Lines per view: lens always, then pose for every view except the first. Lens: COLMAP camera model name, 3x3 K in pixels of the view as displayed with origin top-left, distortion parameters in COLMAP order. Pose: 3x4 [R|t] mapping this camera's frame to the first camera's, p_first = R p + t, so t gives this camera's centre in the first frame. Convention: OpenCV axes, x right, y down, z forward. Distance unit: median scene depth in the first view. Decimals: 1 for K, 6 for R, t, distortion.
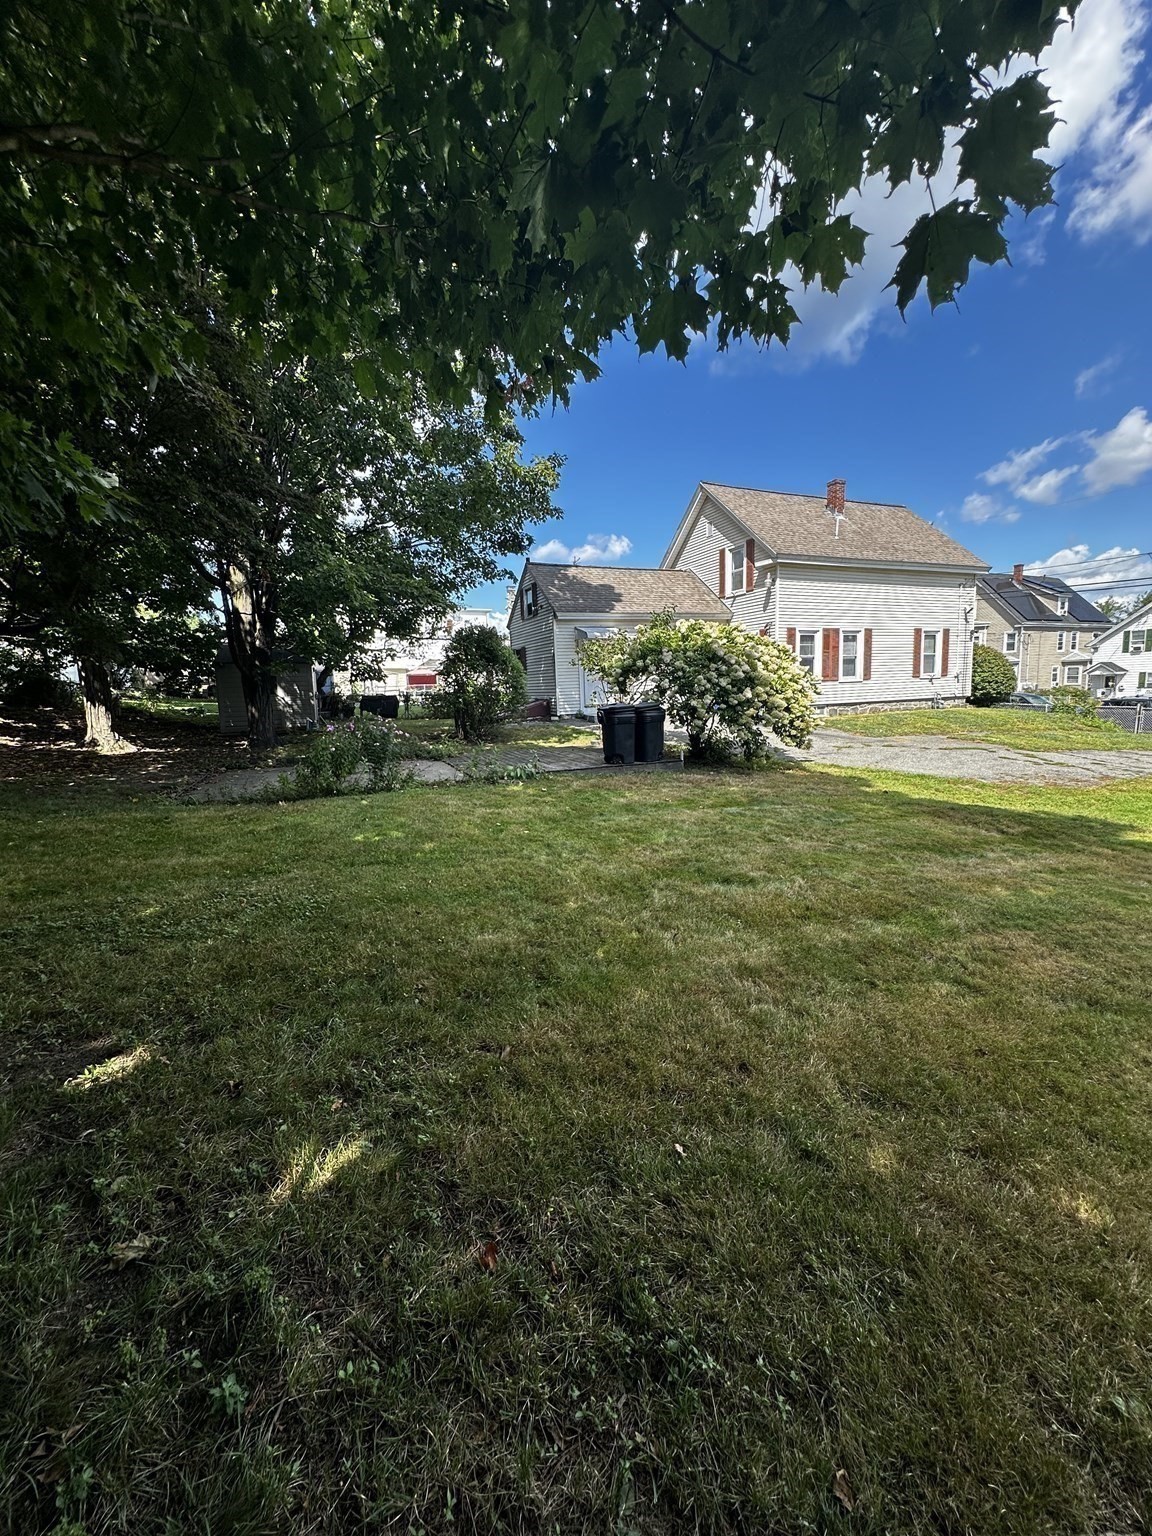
lens RADIAL K [[613.7, 0, 572.9], [0, 613.7, 768.6], [0, 0, 1]] dist [-0.000976, 0.000064]
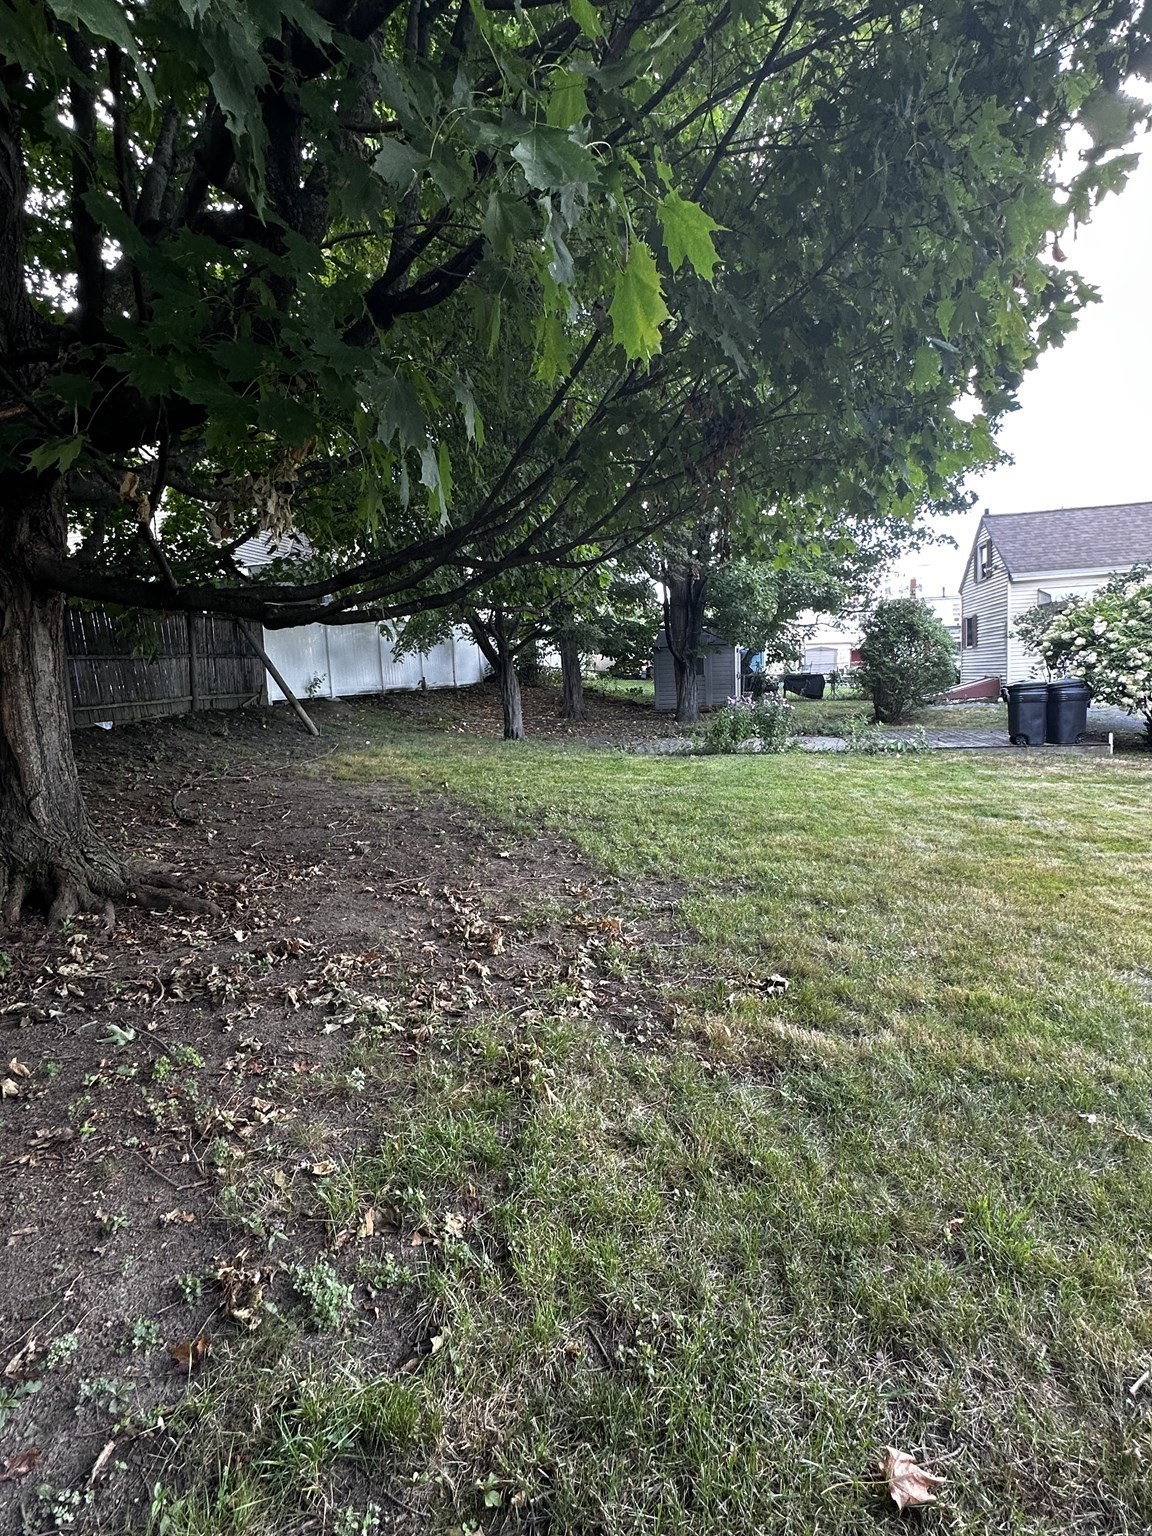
lens RADIAL K [[762.1, 0, 574.3], [0, 762.1, 760.2], [0, 0, 1]] dist [-0.001092, -0.000052]
pose [[0.810613, 0.053165, -0.583164, 0.125948], [-0.057490, 0.998284, 0.011098, 0.027161], [0.582753, 0.024530, 0.812279, -0.220090]]
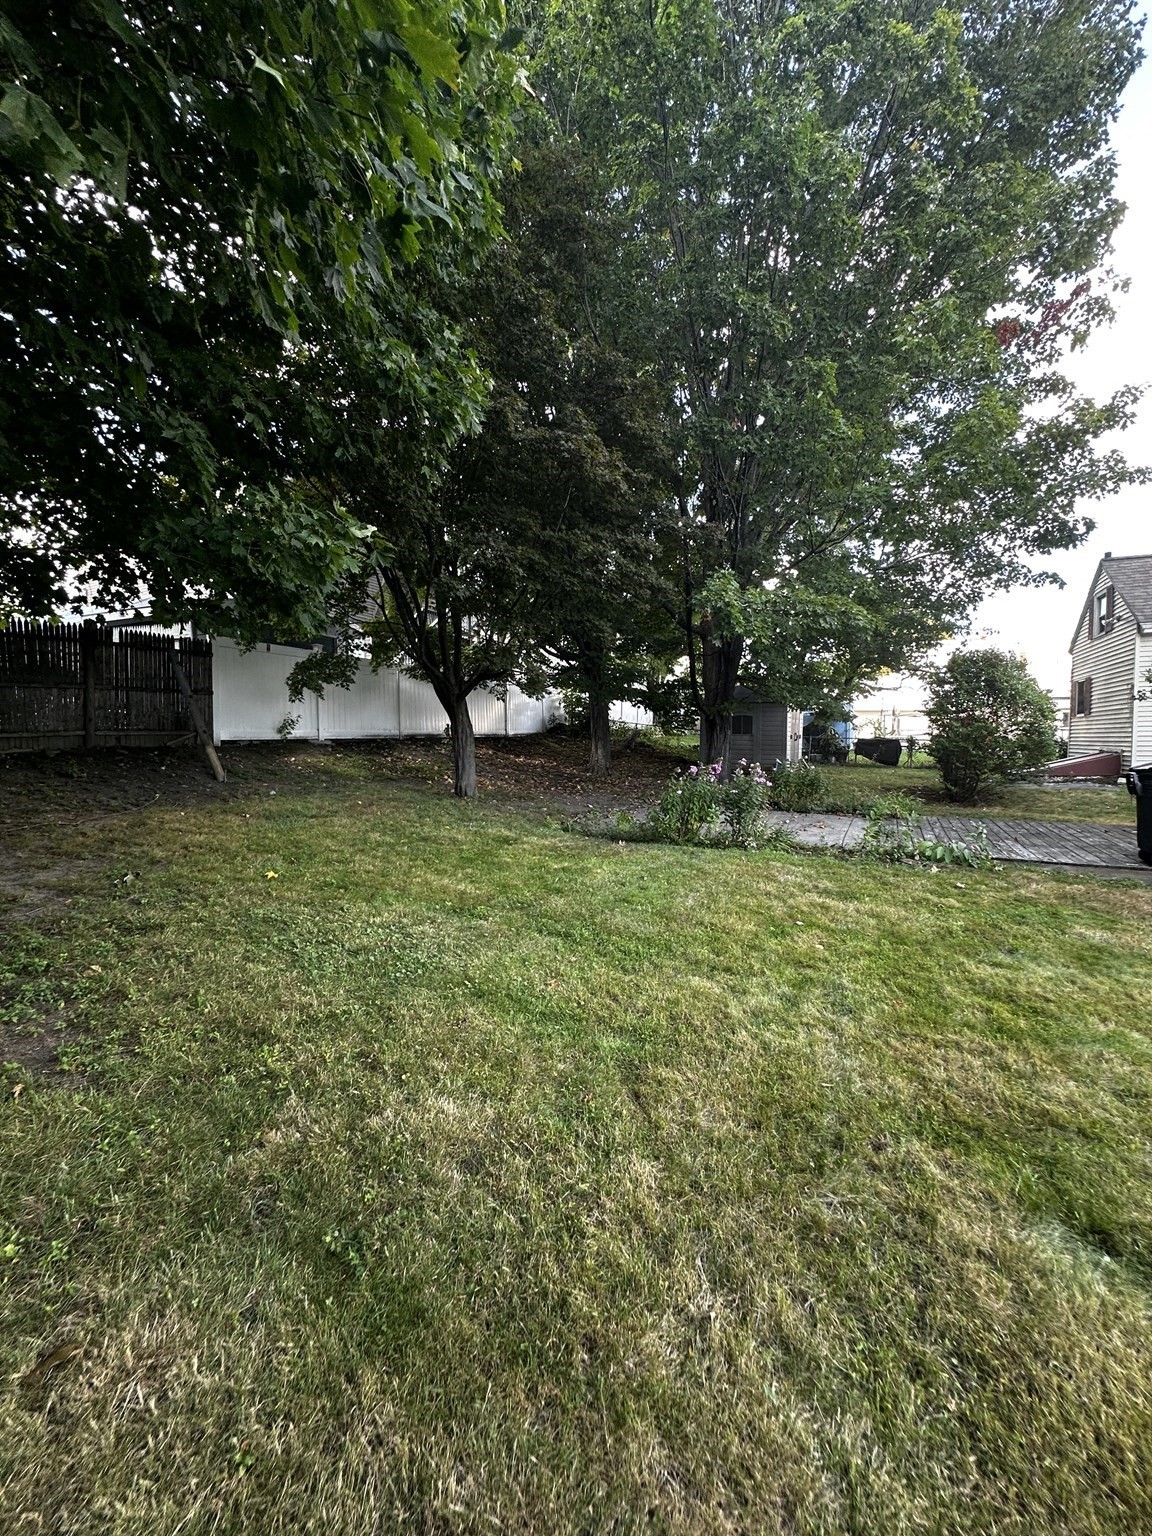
lens RADIAL K [[613.7, 0, 576.7], [0, 613.7, 765.2], [0, 0, 1]] dist [-0.000976, 0.000064]
pose [[0.664590, 0.062643, -0.744578, 0.081631], [-0.119173, 0.992610, -0.022861, -0.014758], [0.737643, 0.103926, 0.667144, 0.133753]]
